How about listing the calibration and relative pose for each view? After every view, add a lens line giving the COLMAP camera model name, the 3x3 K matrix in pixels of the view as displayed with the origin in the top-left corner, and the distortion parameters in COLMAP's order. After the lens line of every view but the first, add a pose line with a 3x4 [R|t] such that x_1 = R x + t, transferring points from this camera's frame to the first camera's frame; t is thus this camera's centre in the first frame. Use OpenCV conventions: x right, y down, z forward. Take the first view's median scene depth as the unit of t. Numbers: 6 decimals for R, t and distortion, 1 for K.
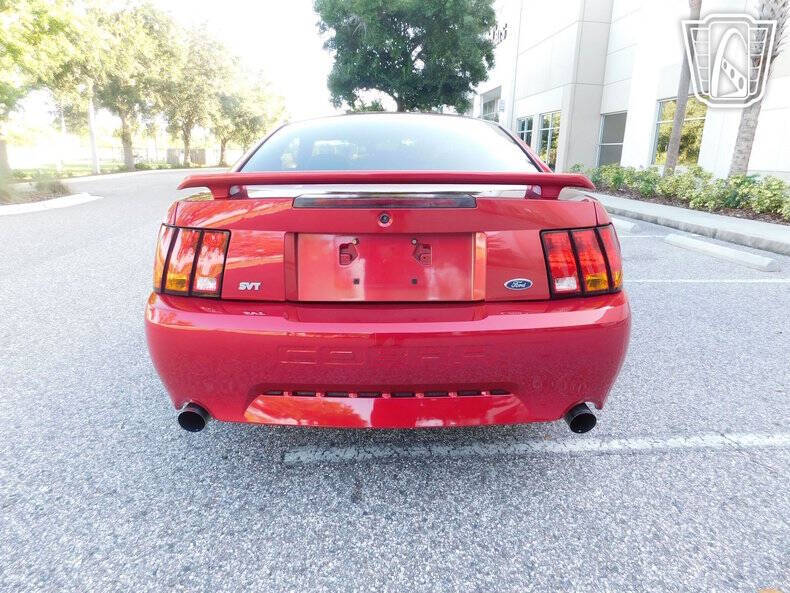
lens RADIAL K [[517.9, 0, 396.1], [0, 517.9, 293.1], [0, 0, 1]] dist [-0.071762, 0.053120]
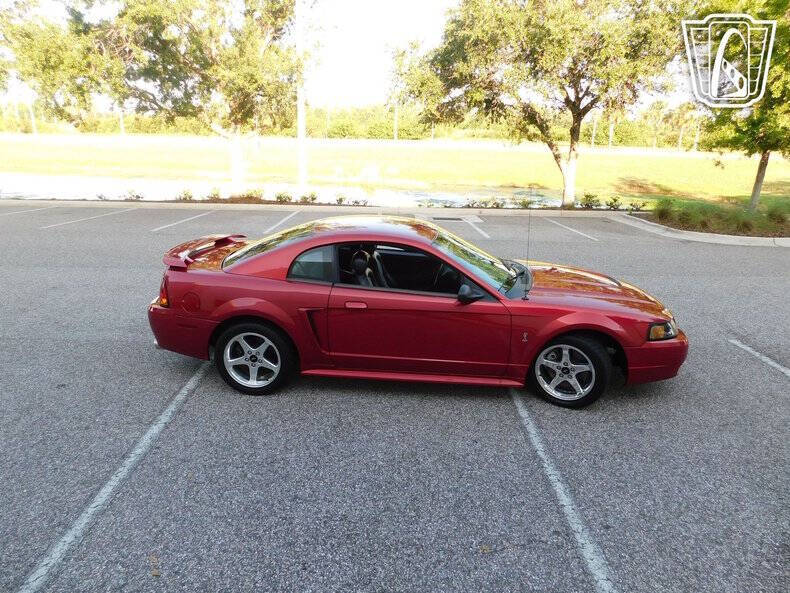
lens RADIAL K [[519.6, 0, 395.0], [0, 519.6, 296.5], [0, 0, 1]] dist [-0.072091, 0.053072]
pose [[-0.075512, 0.274360, -0.958658, 0.510845], [-0.282241, 0.916206, 0.284442, -0.201234], [0.956367, 0.292052, 0.008251, 0.382168]]
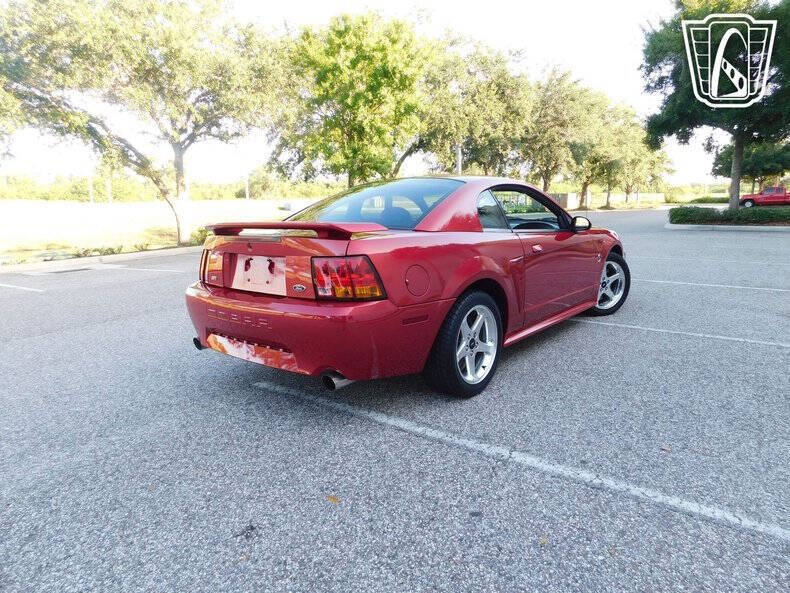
lens RADIAL K [[519.6, 0, 395.0], [0, 519.6, 296.5], [0, 0, 1]] dist [-0.072091, 0.053072]
pose [[0.761254, 0.087472, -0.642527, 0.270266], [-0.135502, 0.990444, -0.025703, 0.001968], [0.634139, 0.106630, 0.765831, -0.016173]]
